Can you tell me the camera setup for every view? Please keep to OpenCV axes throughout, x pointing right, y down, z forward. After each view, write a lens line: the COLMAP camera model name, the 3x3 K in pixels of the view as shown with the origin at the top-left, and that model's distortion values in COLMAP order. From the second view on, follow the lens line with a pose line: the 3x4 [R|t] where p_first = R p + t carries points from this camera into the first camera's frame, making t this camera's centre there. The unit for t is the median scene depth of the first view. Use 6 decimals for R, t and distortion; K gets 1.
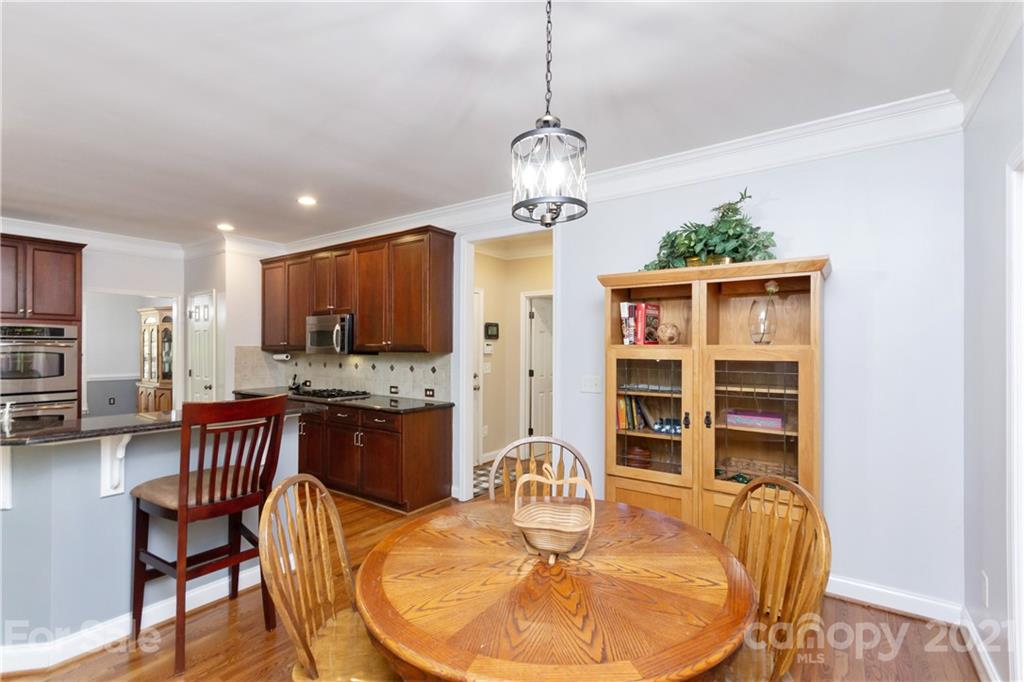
lens RADIAL K [[469.2, 0, 515.2], [0, 469.2, 346.4], [0, 0, 1]] dist [0.004750, 0.000047]
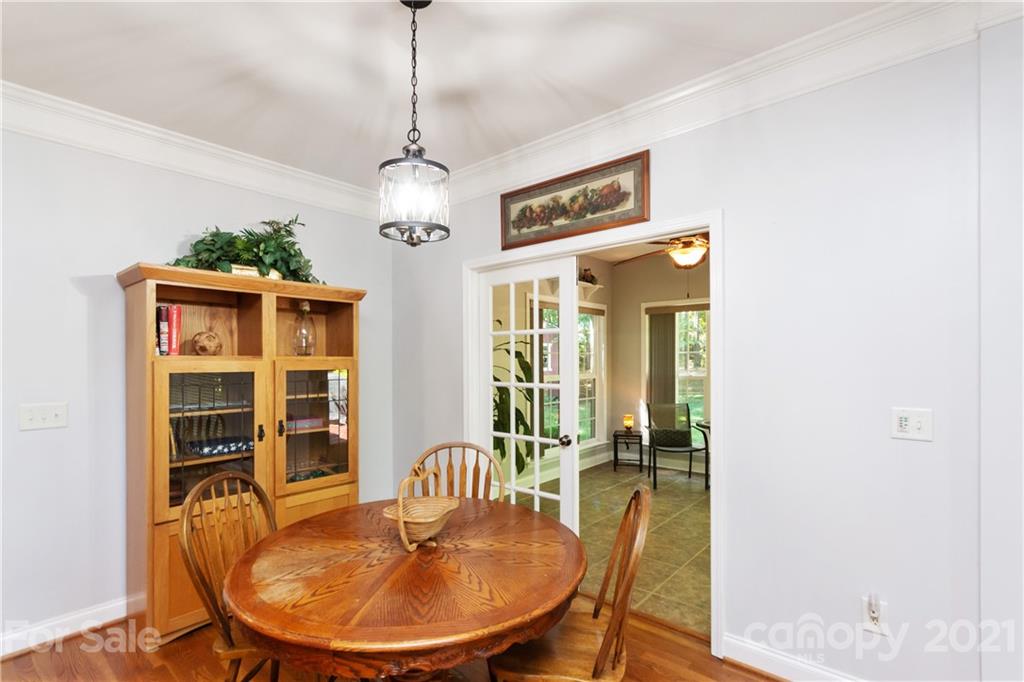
lens RADIAL K [[483.9, 0, 507.6], [0, 483.9, 361.7], [0, 0, 1]] dist [-0.000432, 0.000423]
pose [[0.105093, -0.006918, 0.994438, -0.334081], [0.003040, 0.999973, 0.006635, 0.001723], [-0.994458, 0.002326, 0.105111, 0.217289]]
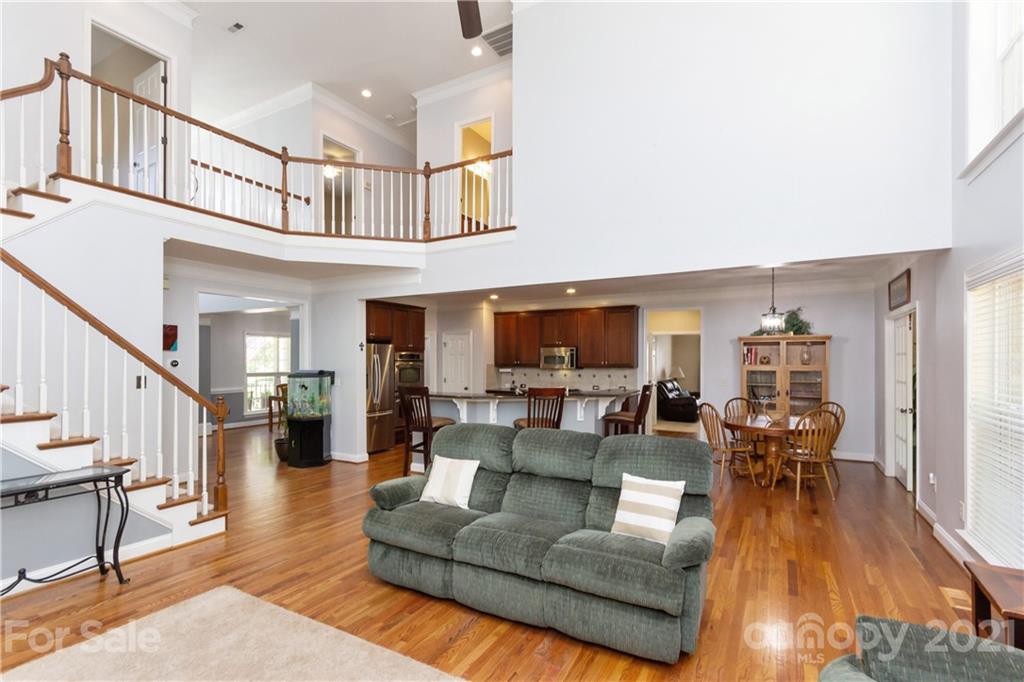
lens RADIAL K [[477.7, 0, 515.8], [0, 477.7, 356.3], [0, 0, 1]] dist [0.000478, 0.000240]
pose [[0.994225, -0.000366, 0.107319, -0.791423], [0.001010, 0.999982, -0.005944, -0.020842], [-0.107315, 0.006018, 0.994207, -0.858694]]
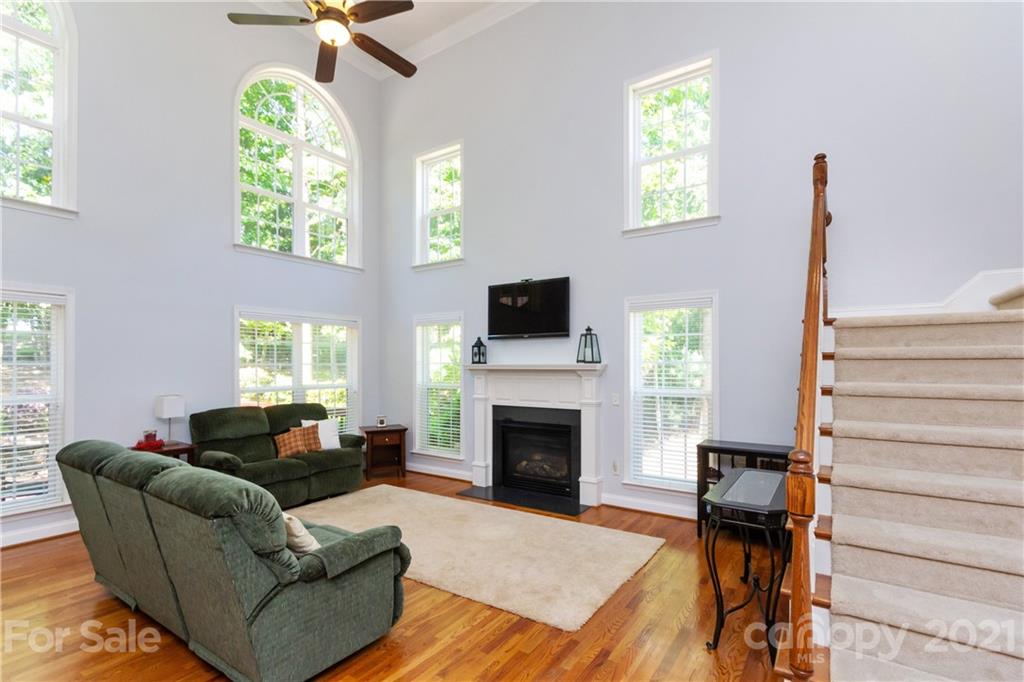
lens RADIAL K [[483.9, 0, 507.6], [0, 483.9, 361.7], [0, 0, 1]] dist [-0.000432, 0.000423]
pose [[-0.999867, -0.002717, -0.016080, -1.035192], [-0.002525, 0.999925, -0.011972, -0.008235], [0.016111, -0.011930, -0.999799, 0.387716]]
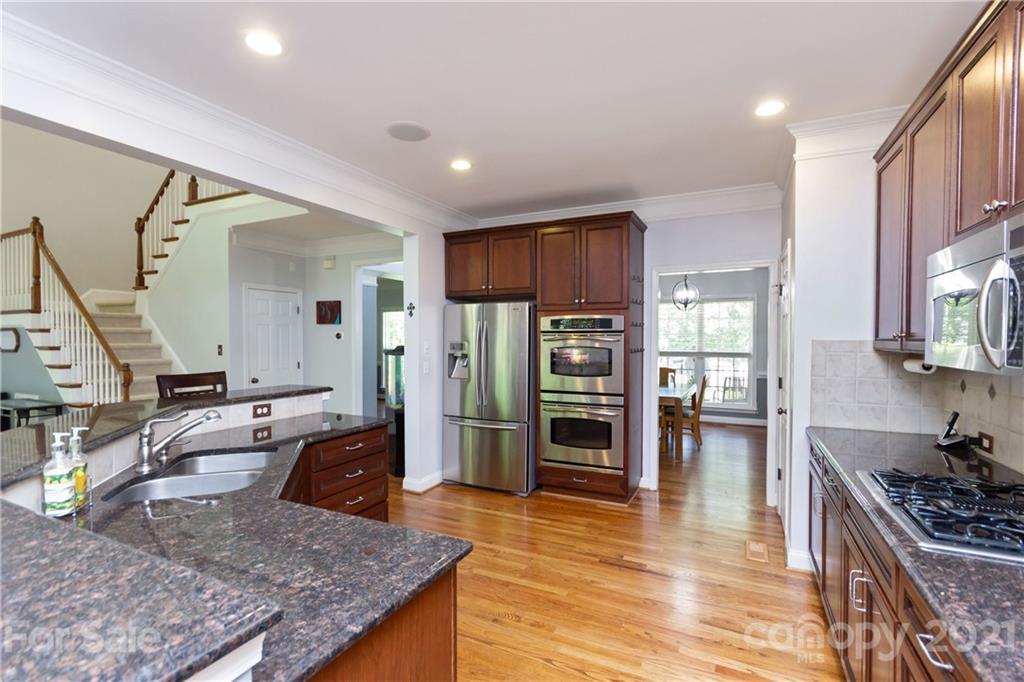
lens RADIAL K [[472.6, 0, 511.7], [0, 472.6, 347.3], [0, 0, 1]] dist [0.003223, 0.000134]
pose [[0.163031, 0.018738, -0.986443, -0.164876], [0.001452, 0.999814, 0.019232, -0.004250], [0.986620, -0.004568, 0.162974, 0.693742]]
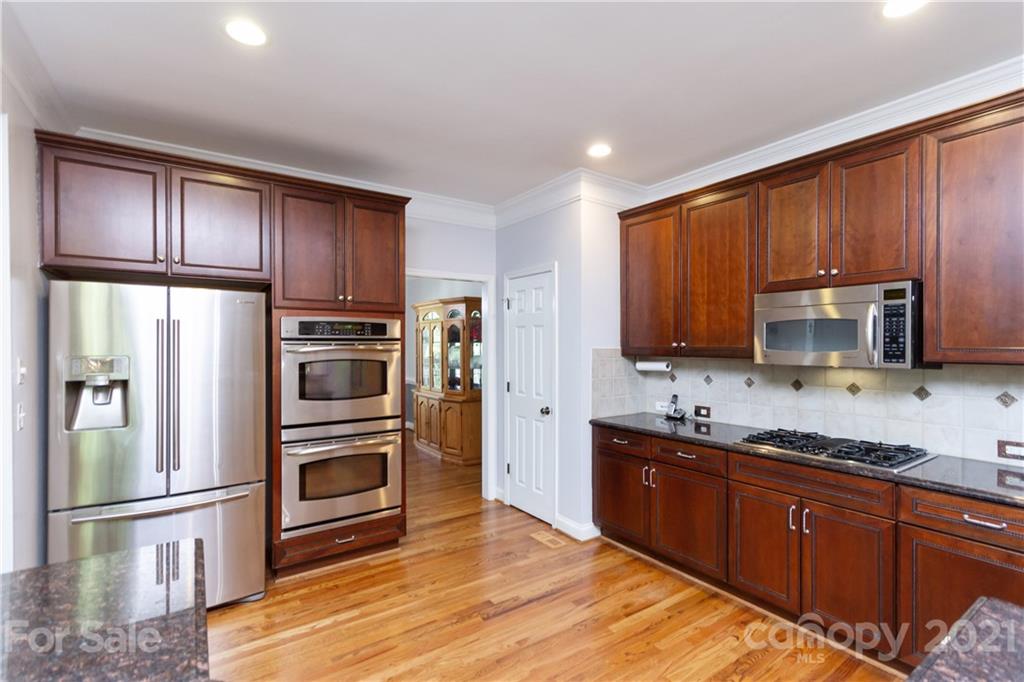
lens RADIAL K [[469.2, 0, 515.2], [0, 469.2, 346.4], [0, 0, 1]] dist [0.004750, 0.000047]
pose [[0.938990, -0.002236, -0.343937, -0.557582], [0.003874, 0.999984, 0.004075, -0.008177], [0.343923, -0.005159, 0.938984, 0.436349]]
